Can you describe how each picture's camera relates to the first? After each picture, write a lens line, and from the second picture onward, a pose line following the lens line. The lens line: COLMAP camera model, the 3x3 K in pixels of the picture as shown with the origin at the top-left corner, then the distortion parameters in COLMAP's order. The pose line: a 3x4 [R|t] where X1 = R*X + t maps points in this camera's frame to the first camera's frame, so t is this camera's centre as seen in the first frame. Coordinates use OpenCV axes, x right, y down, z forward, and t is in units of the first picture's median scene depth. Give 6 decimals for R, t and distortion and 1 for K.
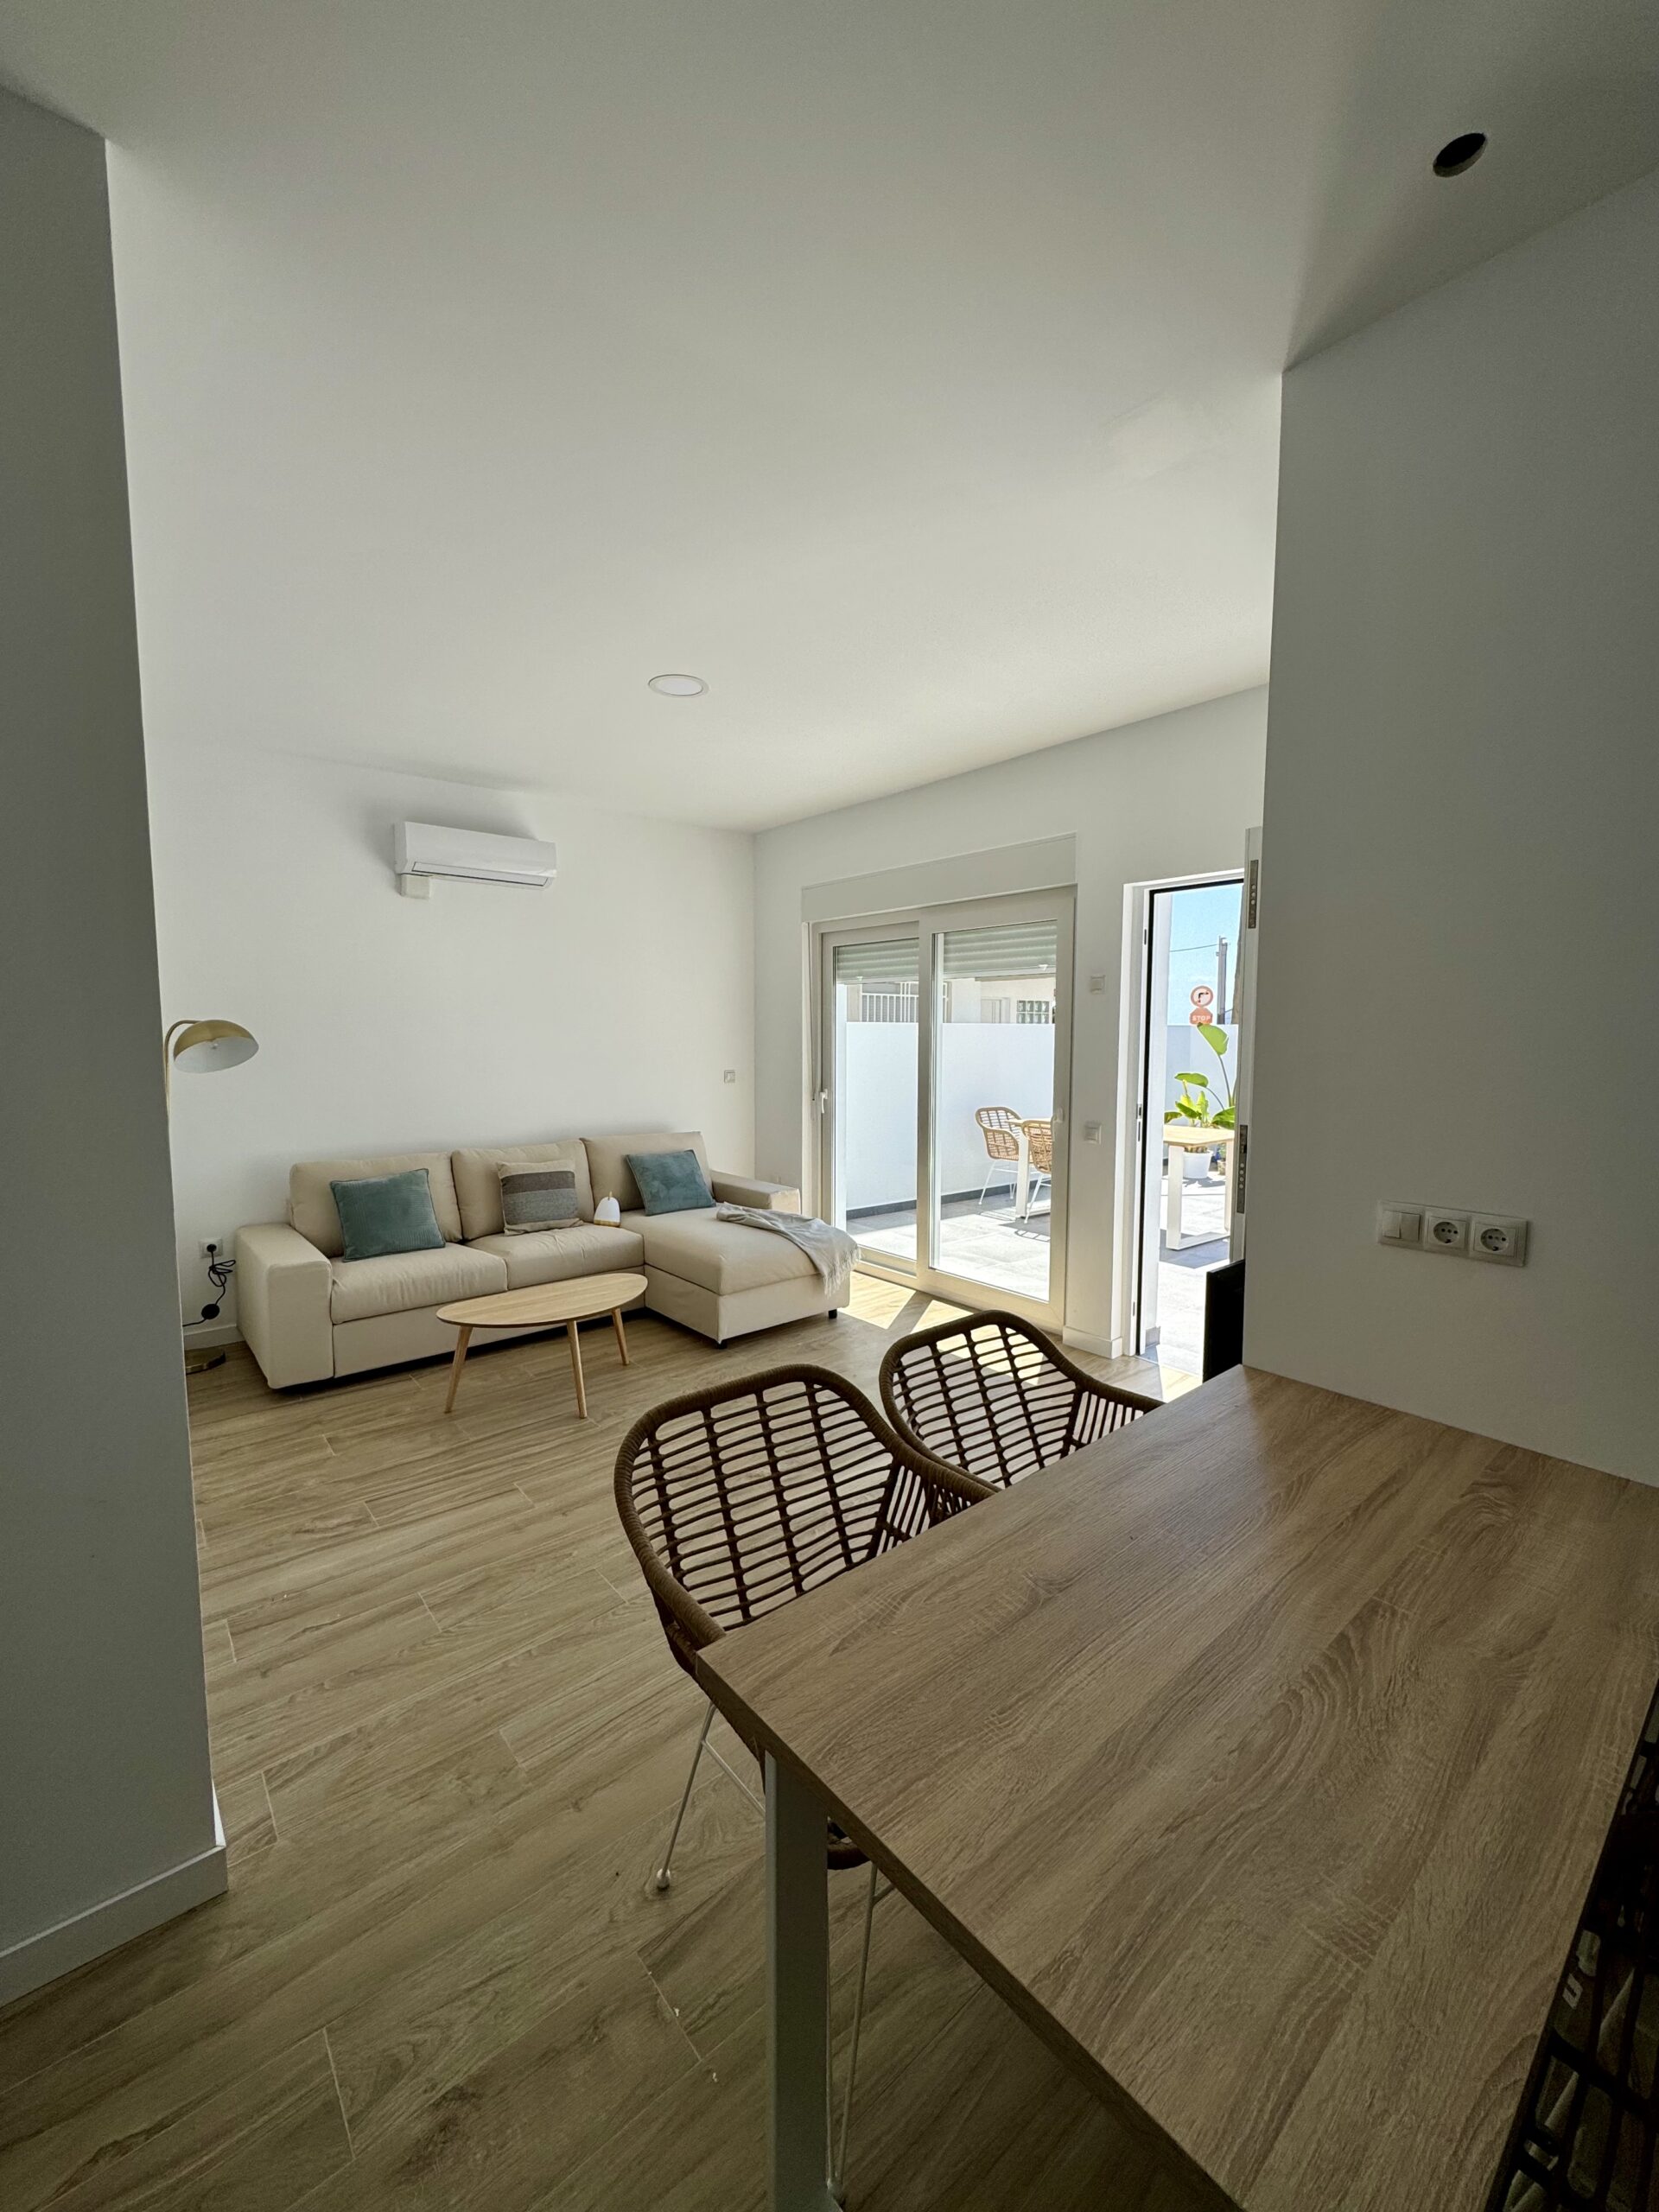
lens RADIAL K [[886.4, 0, 829.5], [0, 886.4, 1106.0], [0, 0, 1]] dist [0.000760, 0.000110]
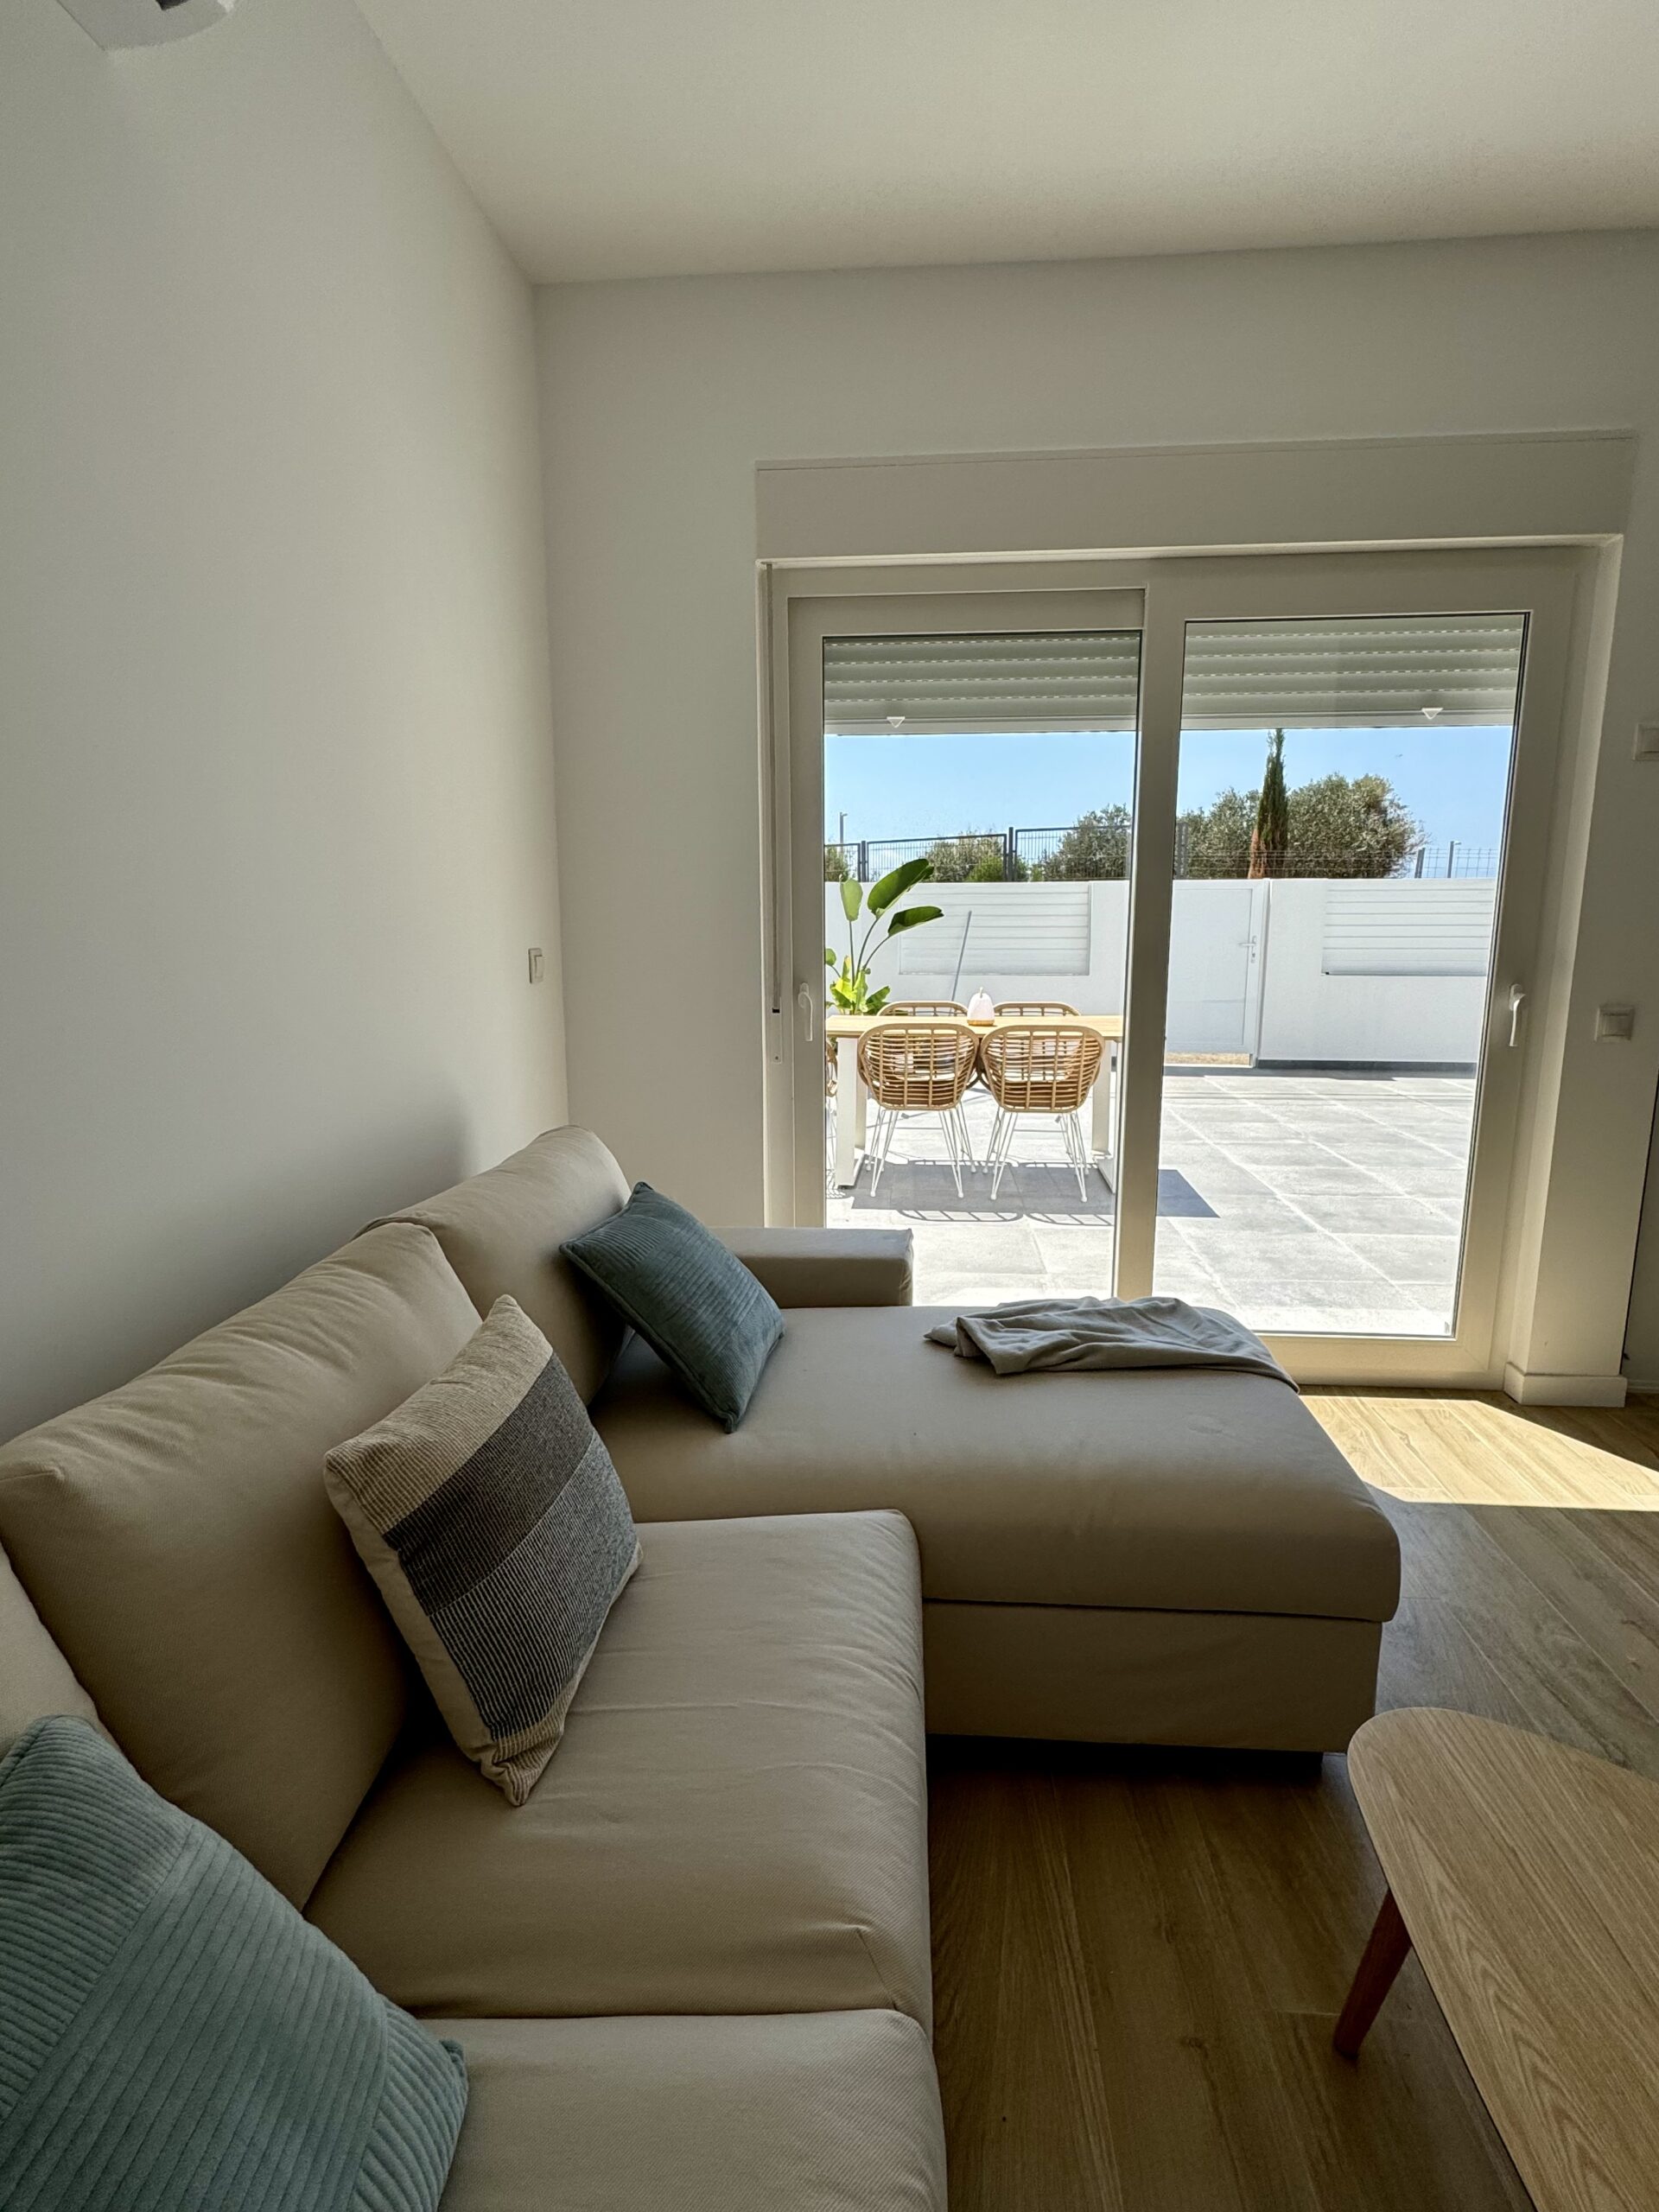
lens RADIAL K [[1055.3, 0, 829.5], [0, 1055.3, 1106.0], [0, 0, 1]] dist [-0.013819, 0.000194]
pose [[0.701009, -0.133570, 0.700532, -0.424829], [0.067921, 0.990343, 0.120861, -0.025467], [-0.709911, -0.037143, 0.703311, 0.744910]]
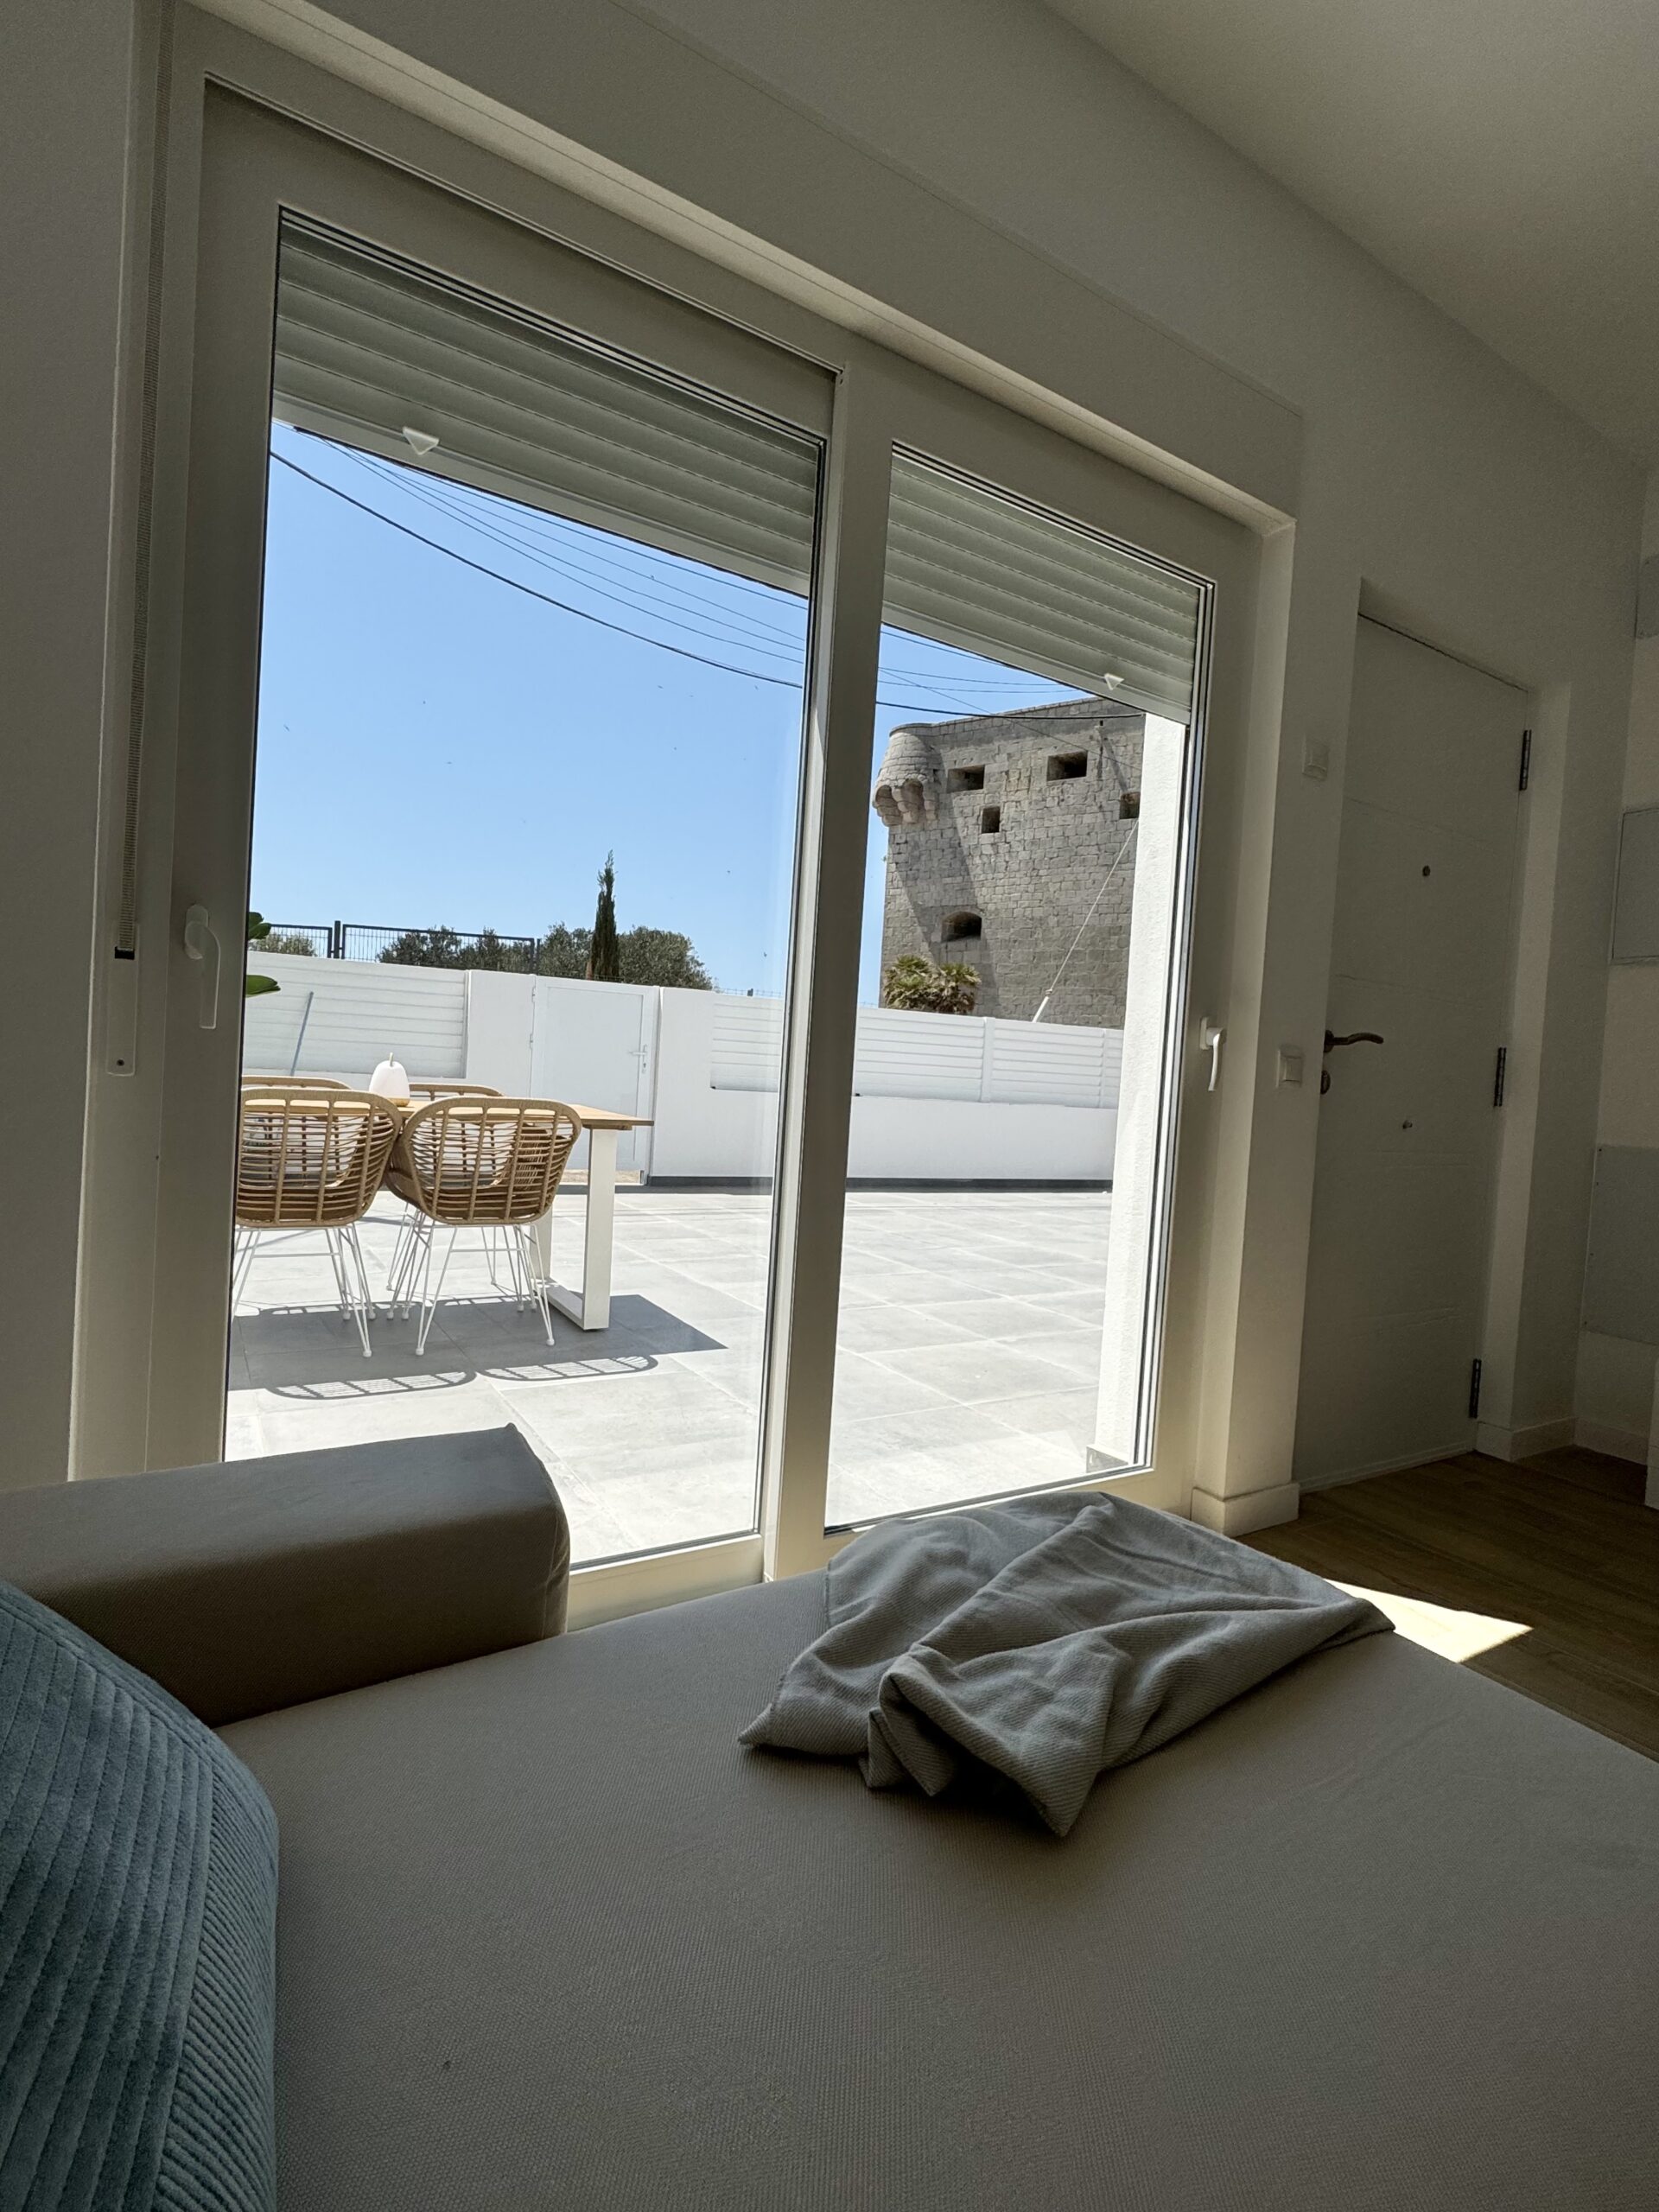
lens RADIAL K [[1055.3, 0, 829.5], [0, 1055.3, 1106.0], [0, 0, 1]] dist [-0.013819, 0.000194]
pose [[0.138081, -0.022013, 0.990176, -0.254873], [0.025428, 0.999502, 0.018674, 0.028446], [-0.990095, 0.022600, 0.138572, 0.980042]]
